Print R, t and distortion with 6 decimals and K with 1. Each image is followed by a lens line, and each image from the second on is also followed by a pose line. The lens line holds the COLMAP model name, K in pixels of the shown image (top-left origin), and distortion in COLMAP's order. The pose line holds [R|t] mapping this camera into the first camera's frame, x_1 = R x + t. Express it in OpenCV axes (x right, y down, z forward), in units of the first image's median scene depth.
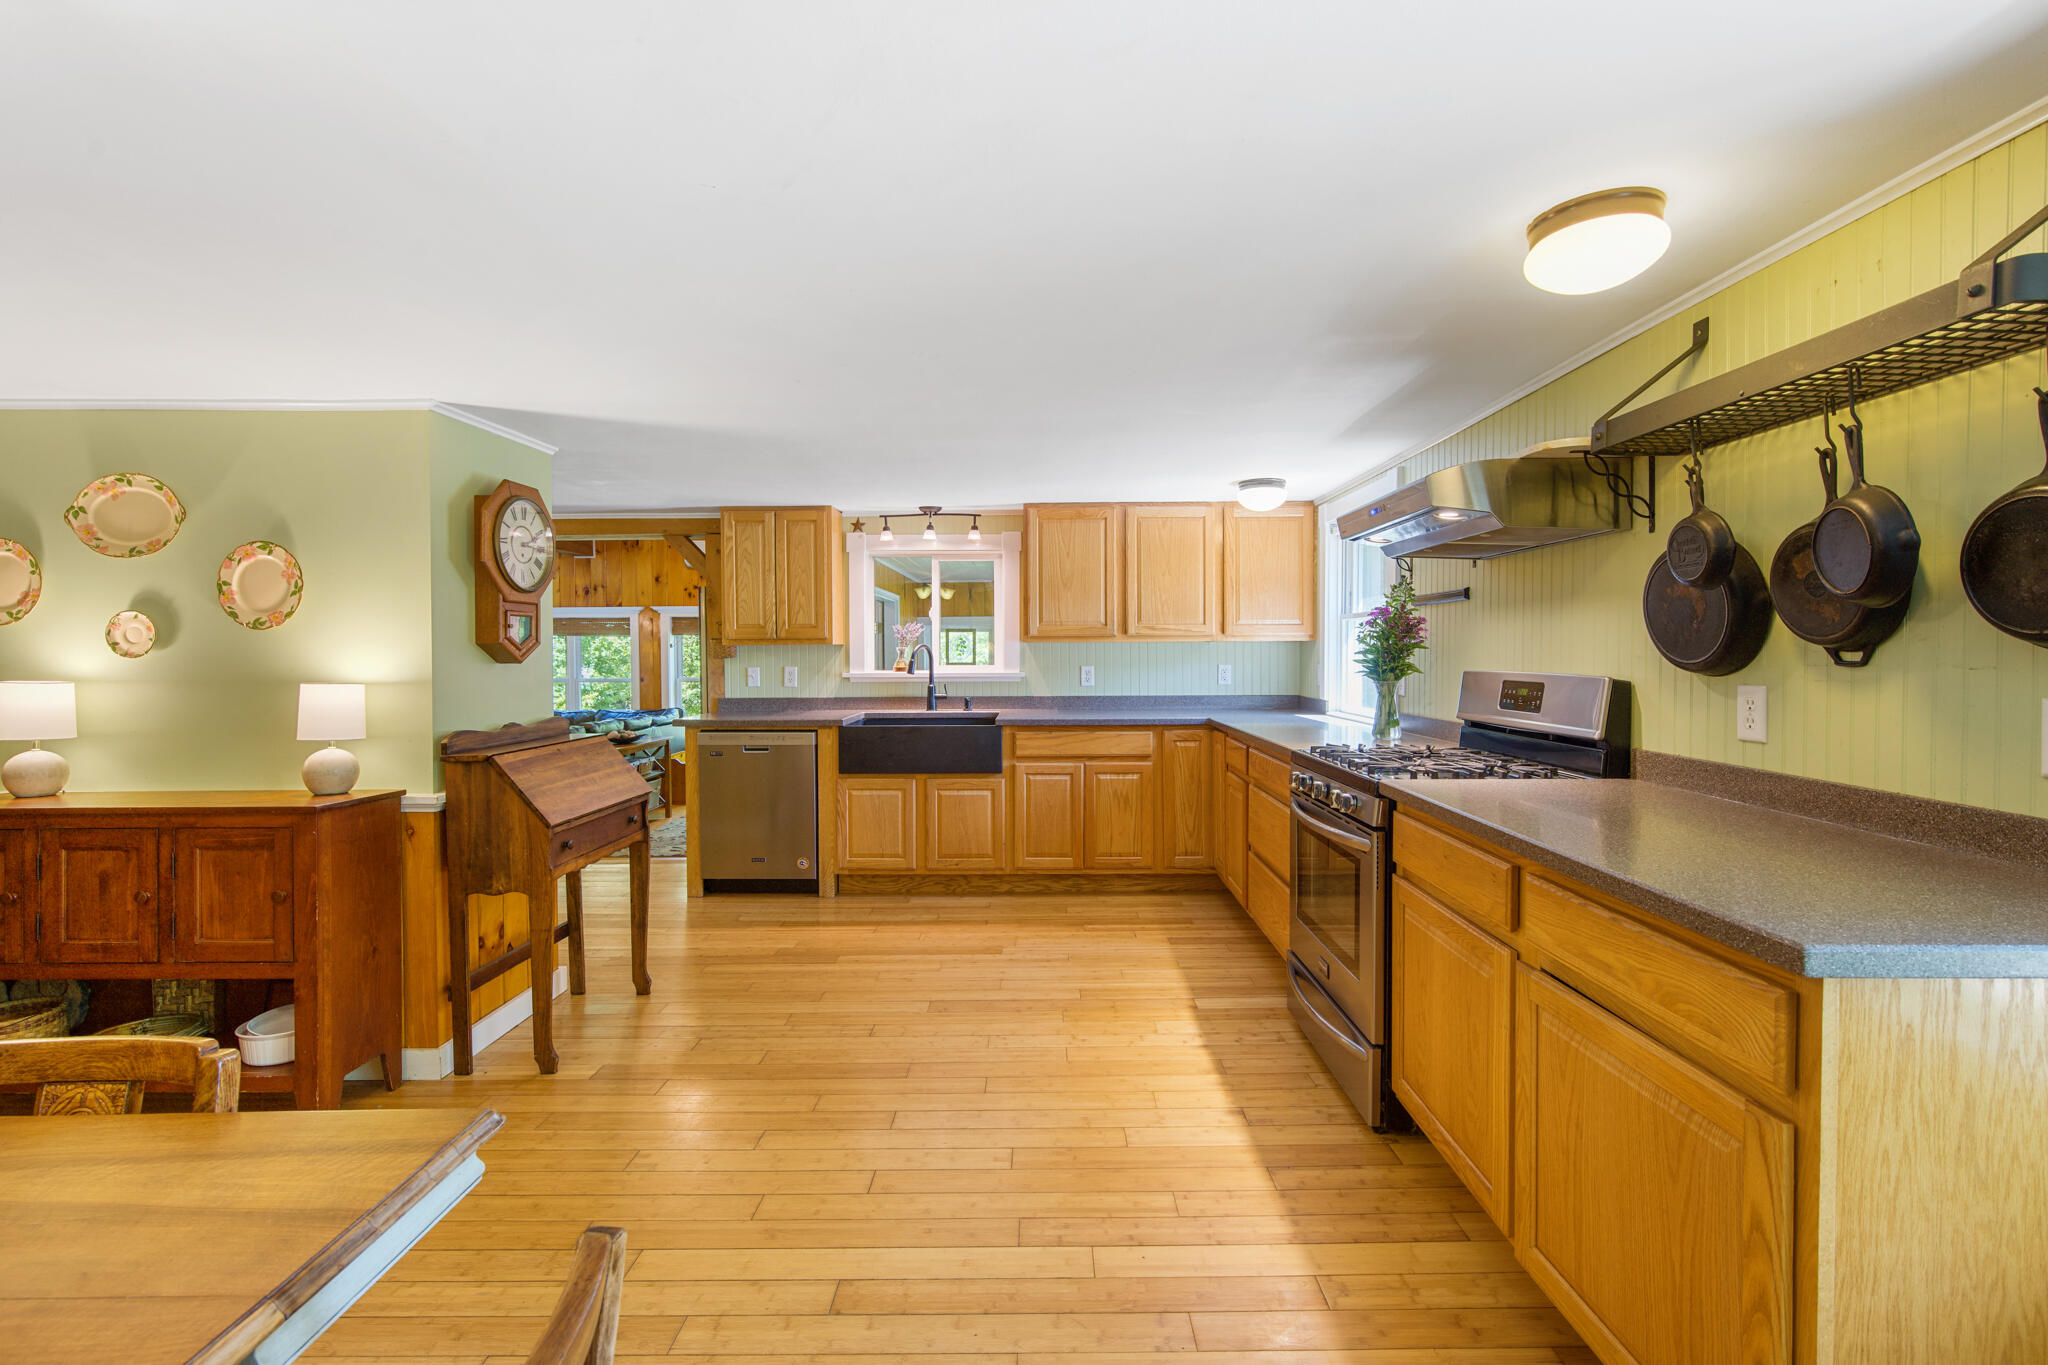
lens RADIAL K [[890.2, 0, 1028.9], [0, 890.2, 672.8], [0, 0, 1]] dist [-0.000334, 0.000022]
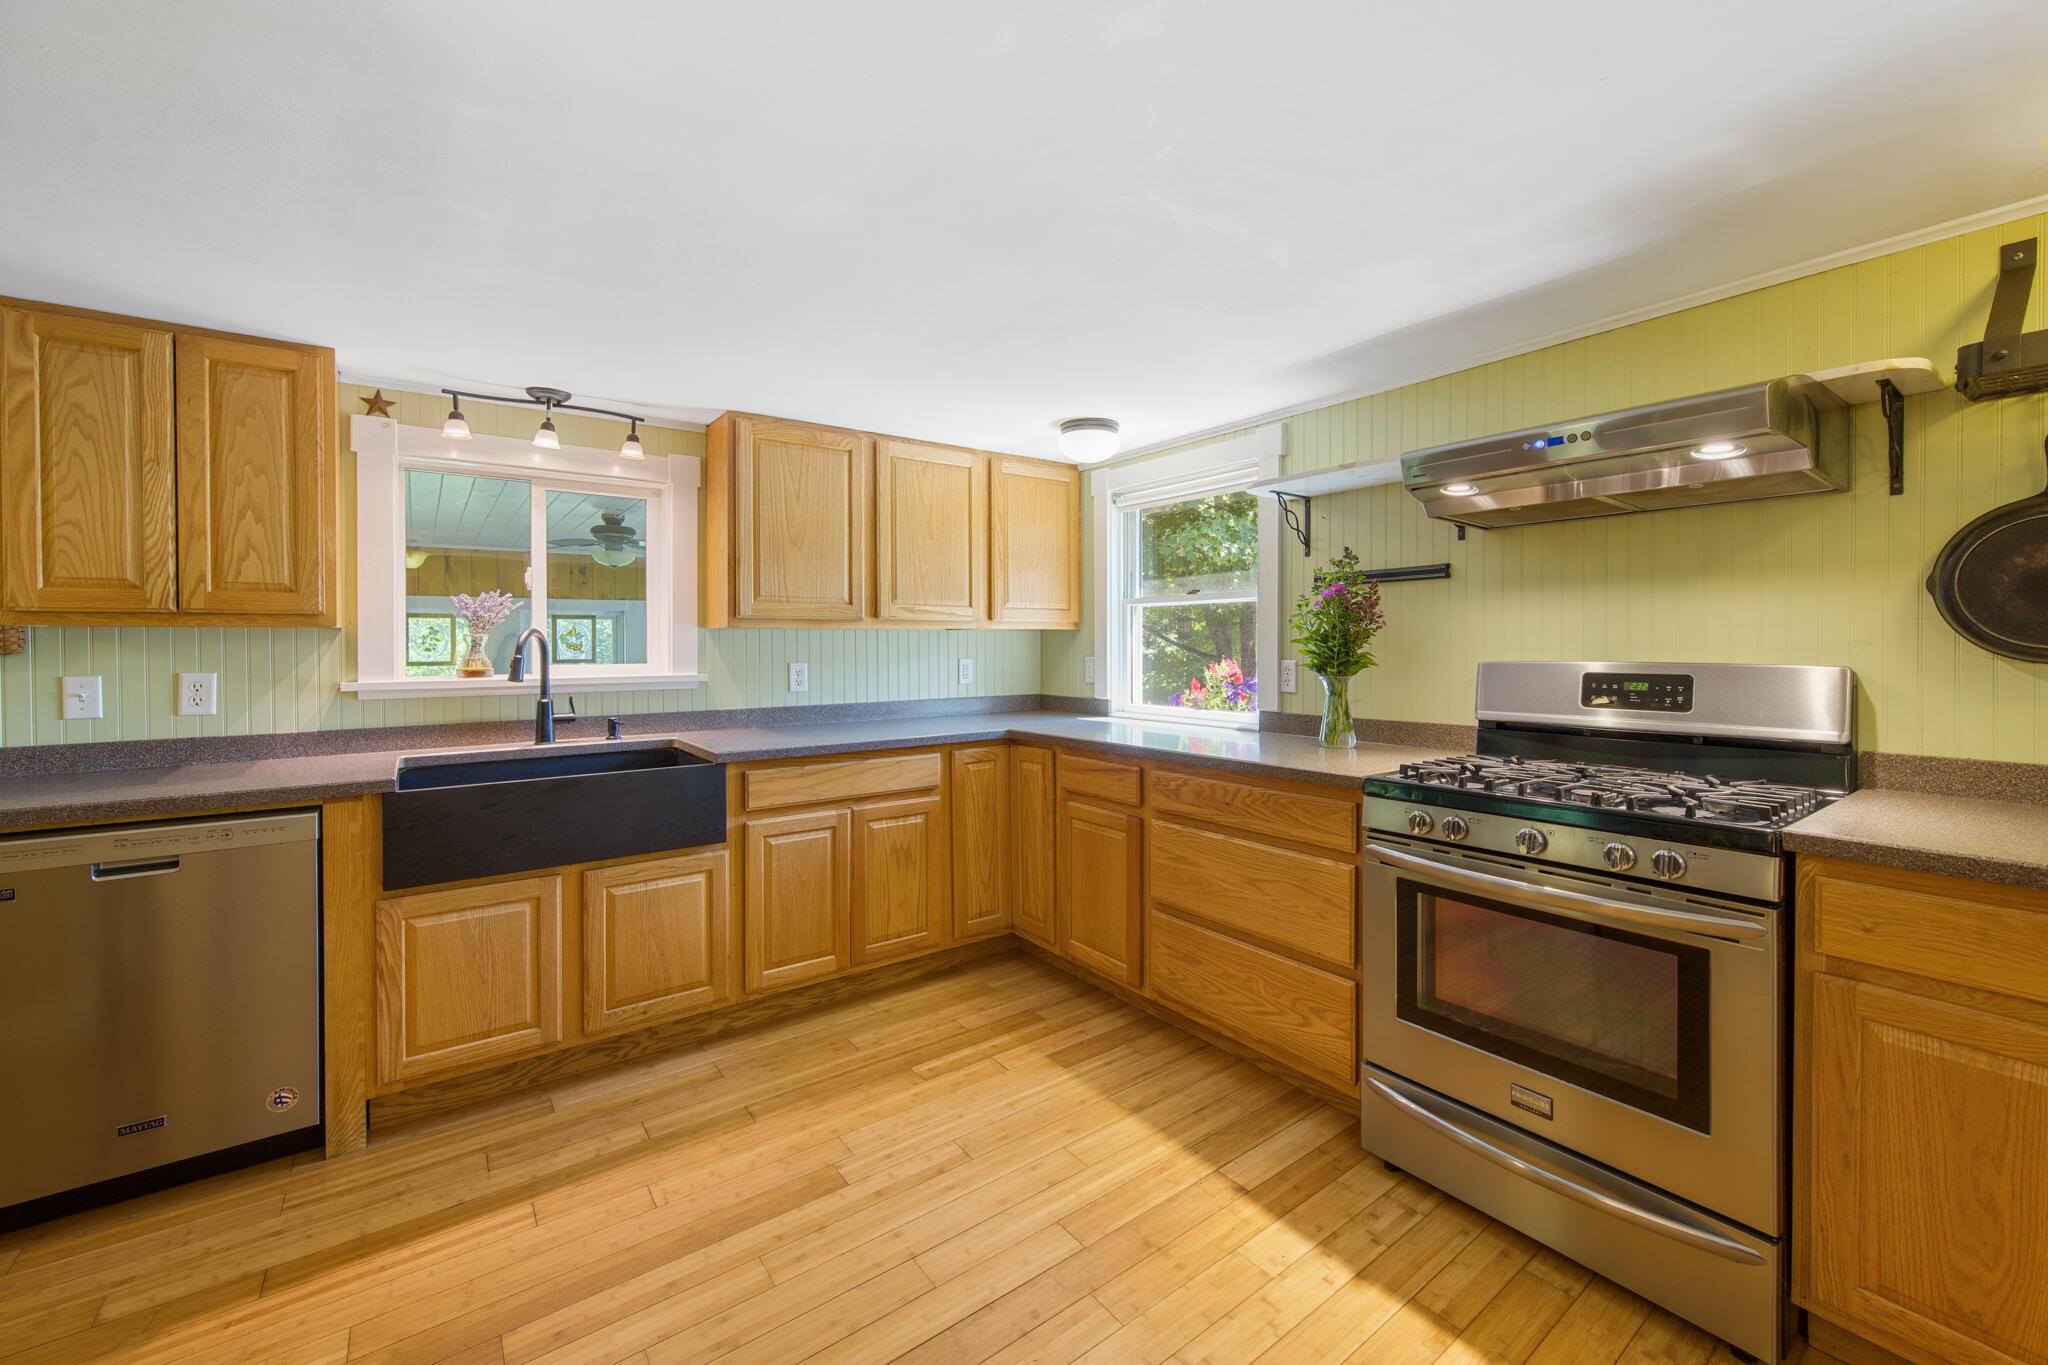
lens RADIAL K [[821.9, 0, 1020.7], [0, 821.9, 650.0], [0, 0, 1]] dist [-0.001186, -0.000002]
pose [[0.795054, -0.004706, 0.606521, -0.208090], [0.016620, 0.999763, -0.014030, -0.006344], [-0.606311, 0.021235, 0.794944, 0.428689]]
